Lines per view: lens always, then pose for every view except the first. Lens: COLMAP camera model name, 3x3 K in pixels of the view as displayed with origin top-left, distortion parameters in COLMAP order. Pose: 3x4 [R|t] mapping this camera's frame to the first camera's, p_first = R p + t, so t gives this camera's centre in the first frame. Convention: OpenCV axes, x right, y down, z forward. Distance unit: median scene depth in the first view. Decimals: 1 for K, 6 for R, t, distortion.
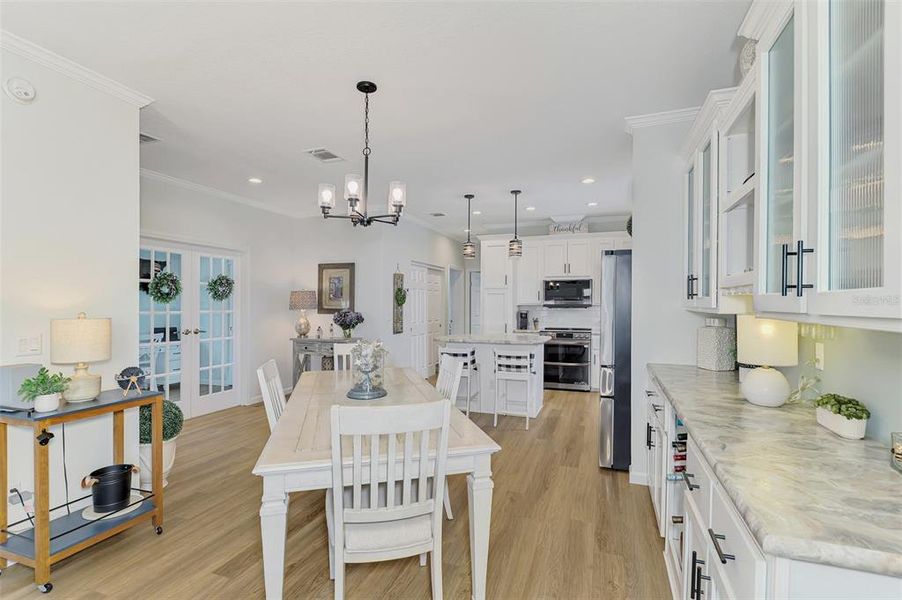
lens RADIAL K [[421.6, 0, 453.5], [0, 421.6, 307.6], [0, 0, 1]] dist [0.011244, 0.000646]
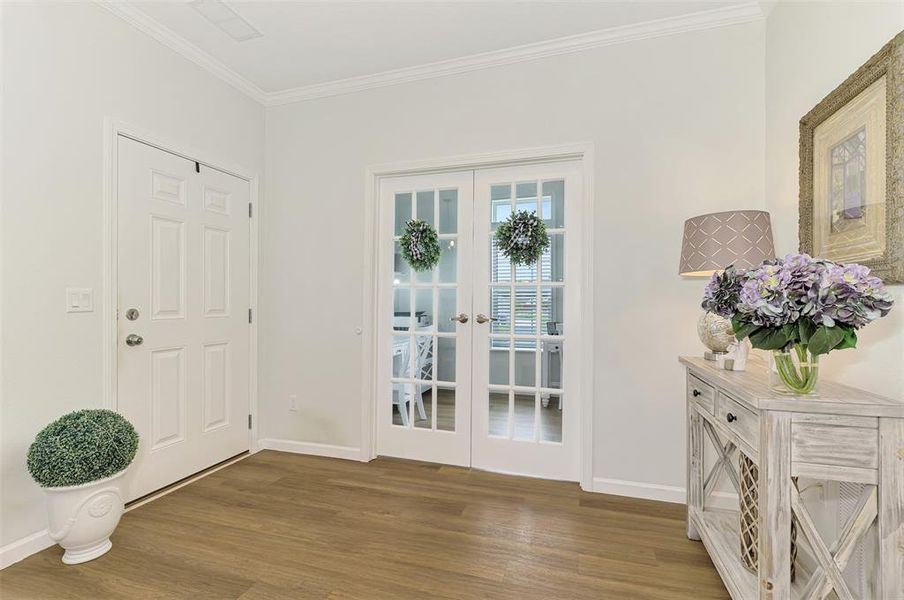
lens RADIAL K [[410.7, 0, 453.7], [0, 410.7, 300.4], [0, 0, 1]] dist [-0.000940, 0.000909]
pose [[0.043975, -0.002917, -0.999028, -0.047631], [-0.012181, 0.999920, -0.003456, 0.028071], [0.998958, 0.012321, 0.043936, 0.774788]]
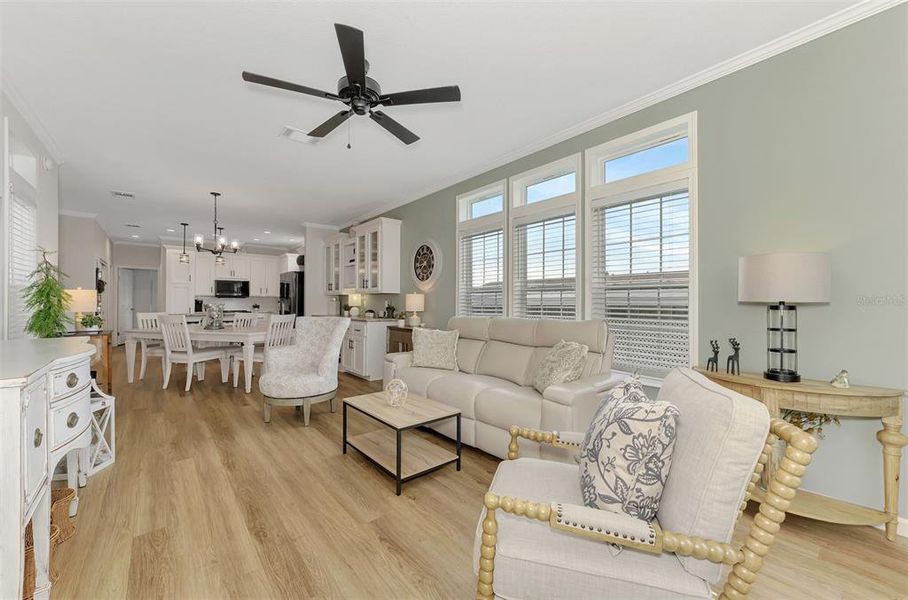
lens RADIAL K [[353.7, 0, 456.7], [0, 353.7, 302.5], [0, 0, 1]] dist [0.002842, -0.000198]
pose [[0.500370, 0.003240, 0.865805, -0.537384], [0.007692, 0.999937, -0.008187, 0.041388], [-0.865777, 0.010757, 0.500314, -0.483626]]
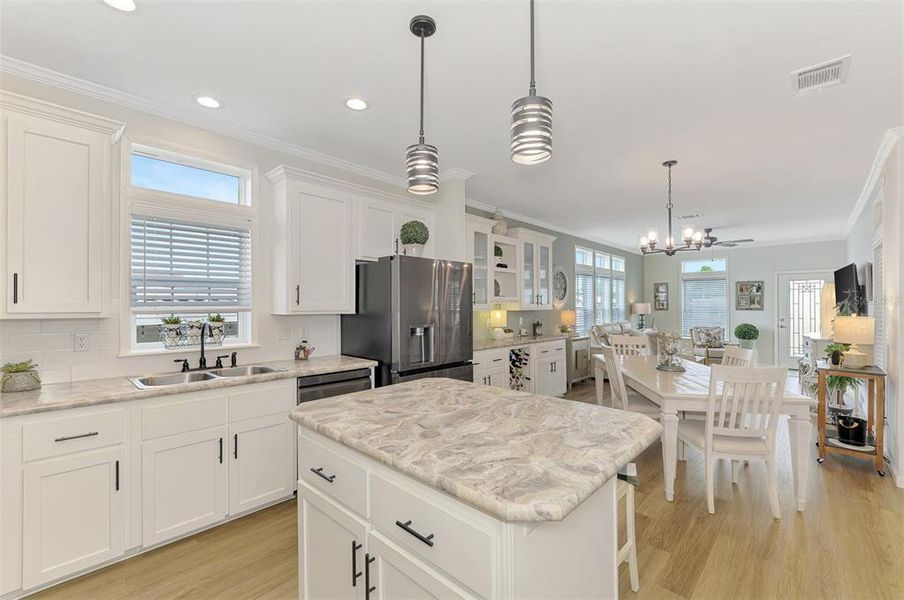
lens RADIAL K [[387.4, 0, 451.8], [0, 387.4, 301.0], [0, 0, 1]] dist [0.003427, -0.001377]
pose [[-0.920085, 0.003865, 0.391700, -0.013766], [0.004454, 0.999990, 0.000594, -0.016245], [-0.391694, 0.002291, -0.920093, 1.142603]]
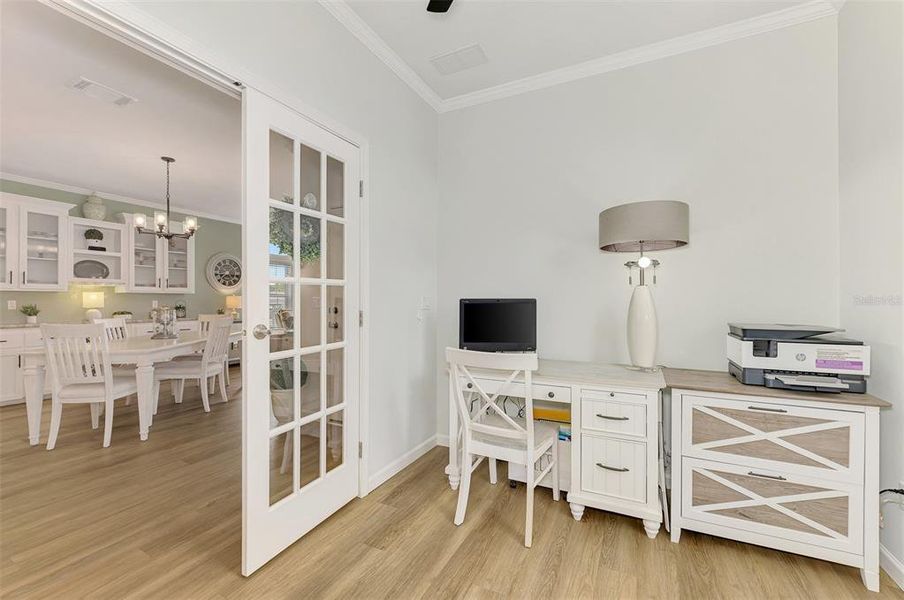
lens RADIAL K [[387.4, 0, 449.8], [0, 387.4, 298.6], [0, 0, 1]] dist [0.003427, -0.001377]
pose [[-0.989218, 0.004371, 0.146385, -0.707907], [0.004716, 0.999987, 0.002010, 0.023150], [-0.146374, 0.002679, -0.989226, 1.067729]]
